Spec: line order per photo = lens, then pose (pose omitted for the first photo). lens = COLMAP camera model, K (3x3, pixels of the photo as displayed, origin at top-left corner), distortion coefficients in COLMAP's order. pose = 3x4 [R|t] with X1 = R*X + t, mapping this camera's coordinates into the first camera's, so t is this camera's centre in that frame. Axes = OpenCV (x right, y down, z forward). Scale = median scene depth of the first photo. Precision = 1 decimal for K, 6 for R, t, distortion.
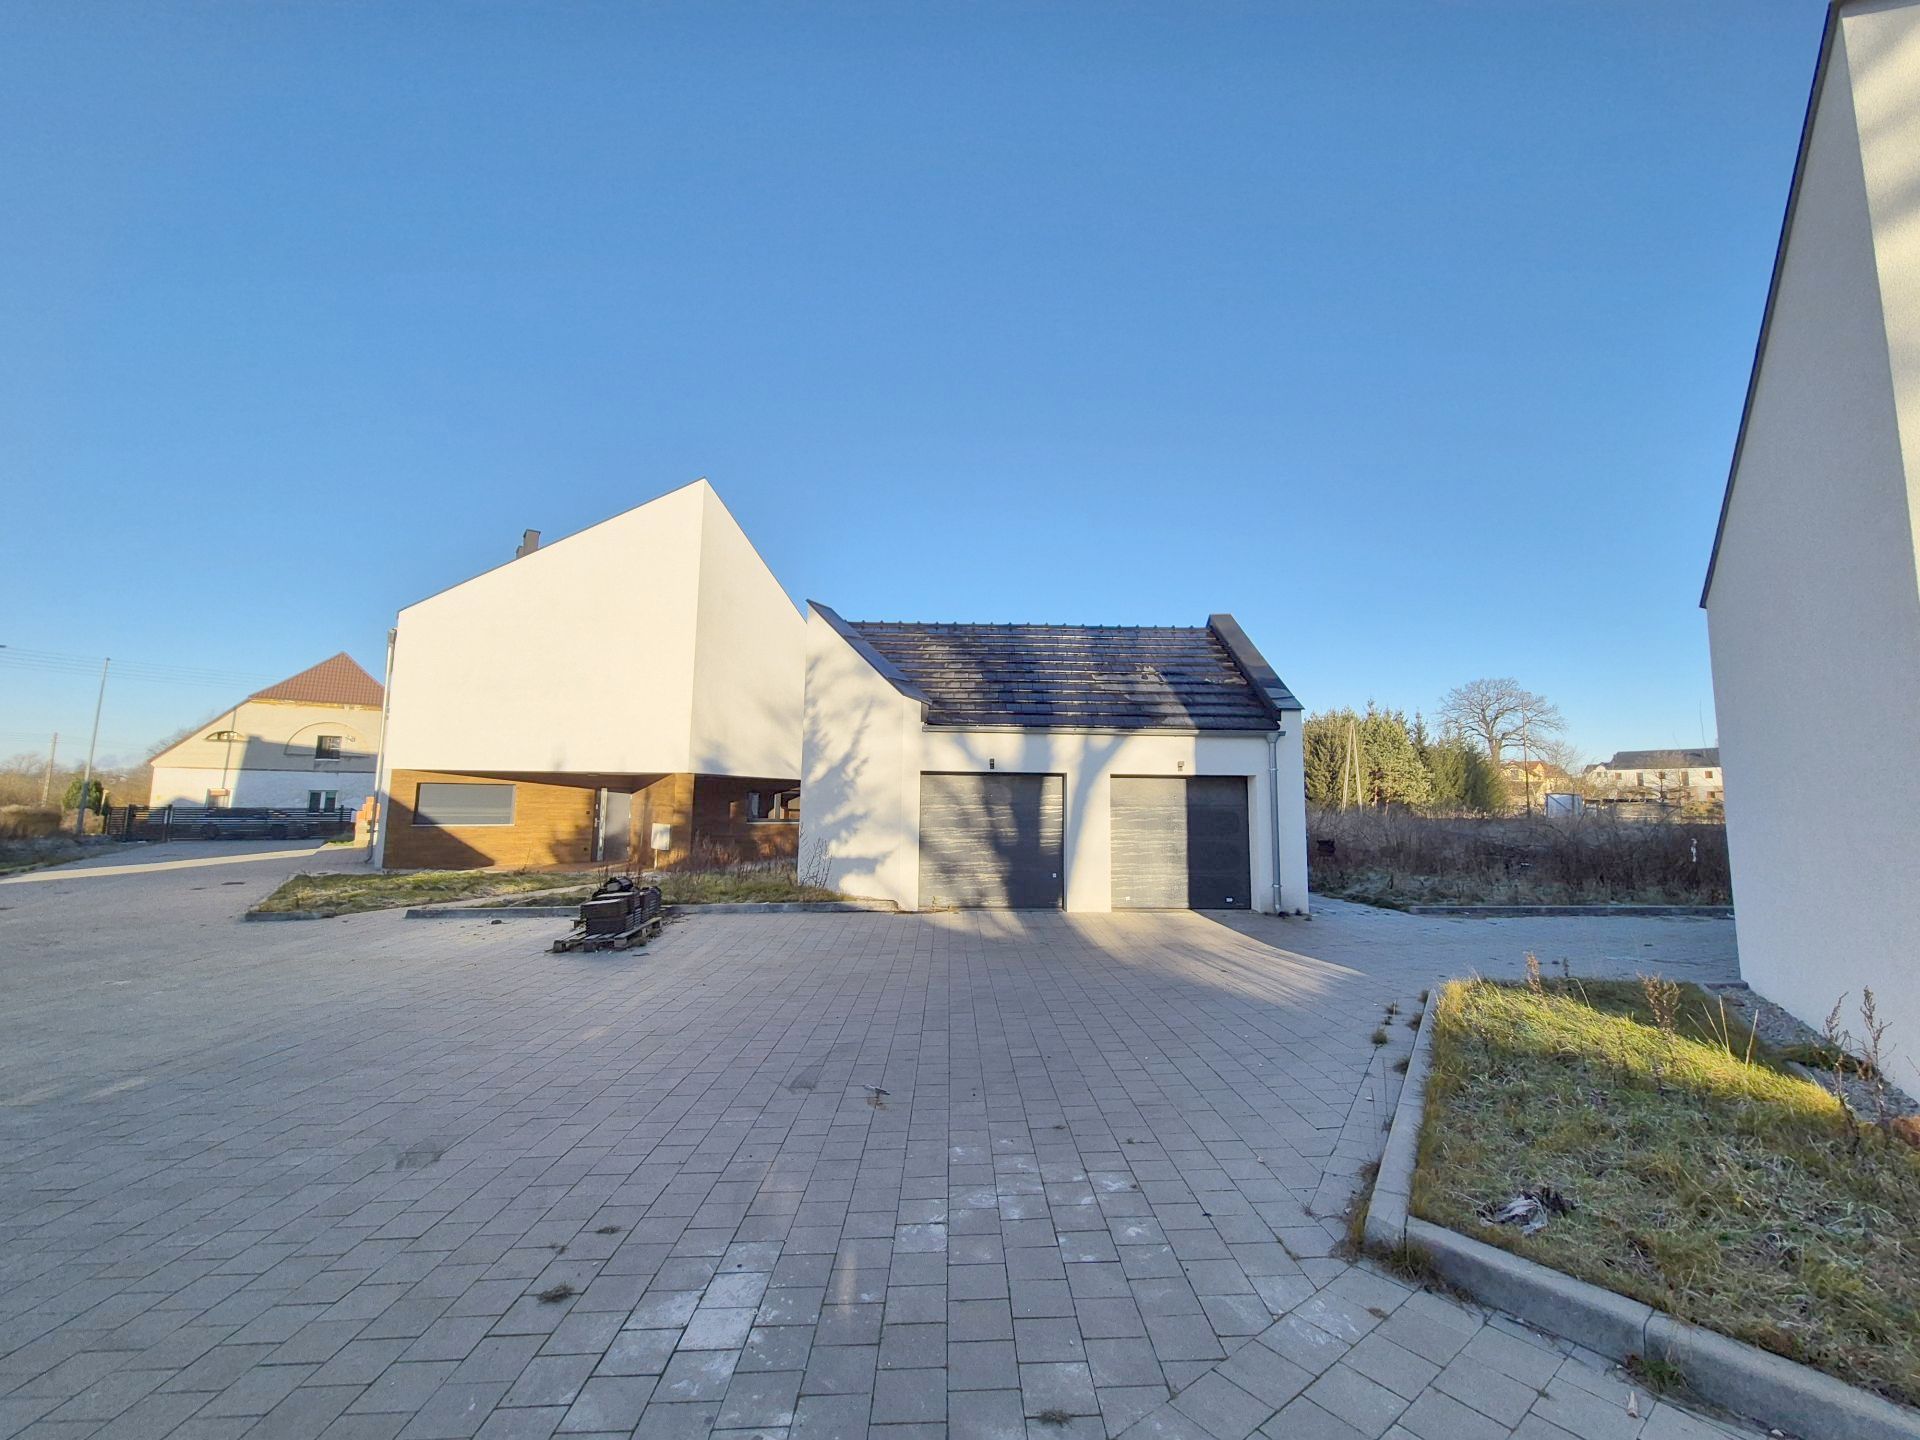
lens RADIAL K [[785.8, 0, 973.5], [0, 785.8, 710.5], [0, 0, 1]] dist [-0.001075, 0.000516]
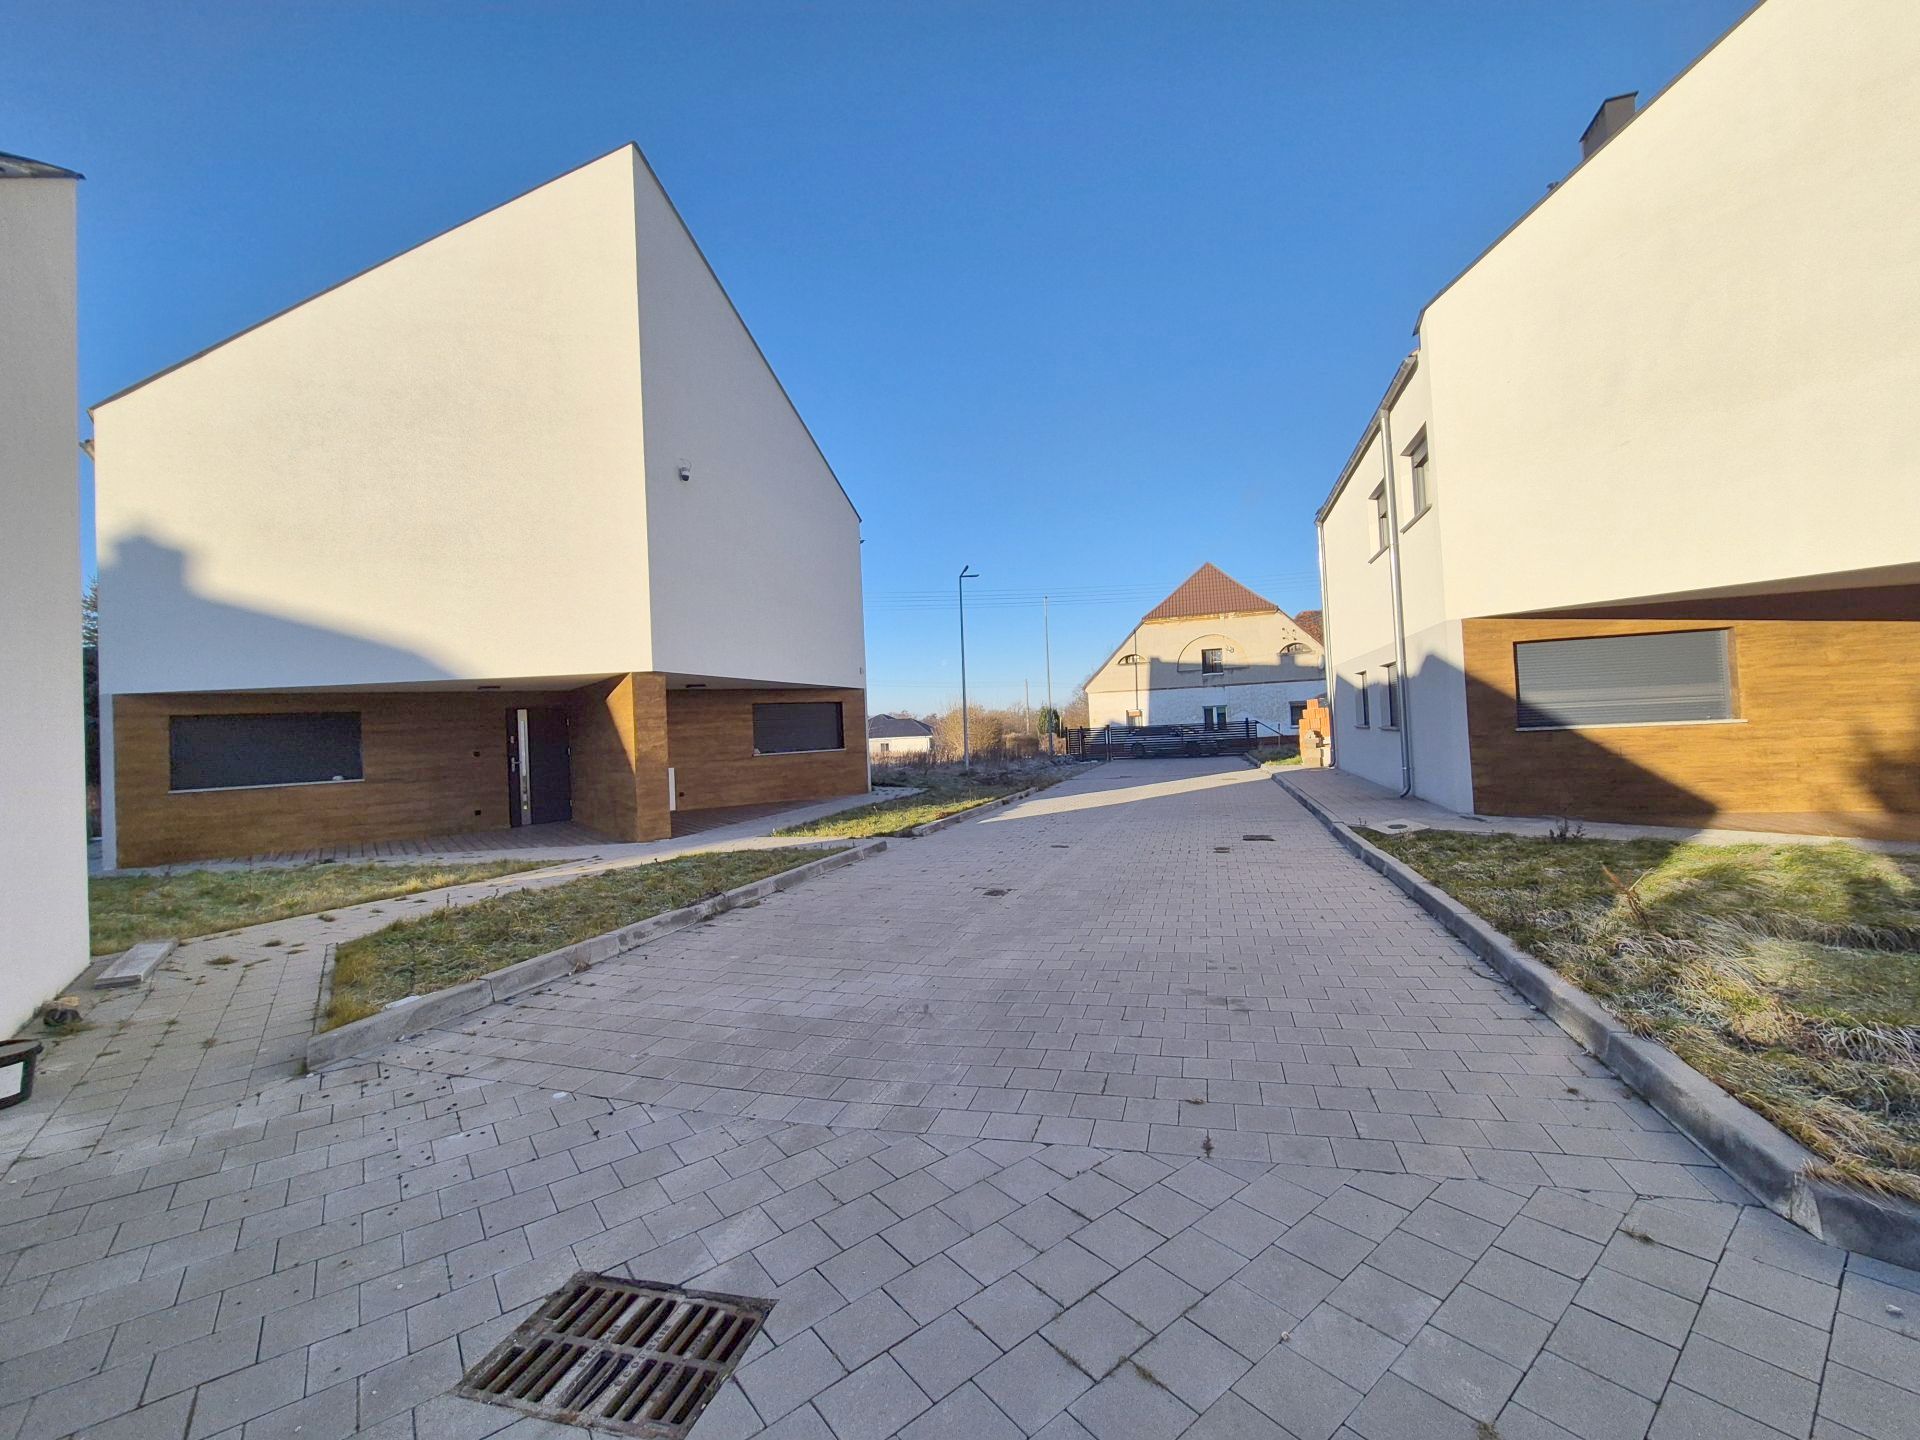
lens RADIAL K [[785.8, 0, 973.5], [0, 785.8, 710.5], [0, 0, 1]] dist [-0.001075, 0.000516]
pose [[0.591197, -0.059723, -0.804313, -0.698648], [0.148301, 0.988300, 0.035622, 0.090284], [0.792775, -0.140341, 0.593137, 0.596161]]
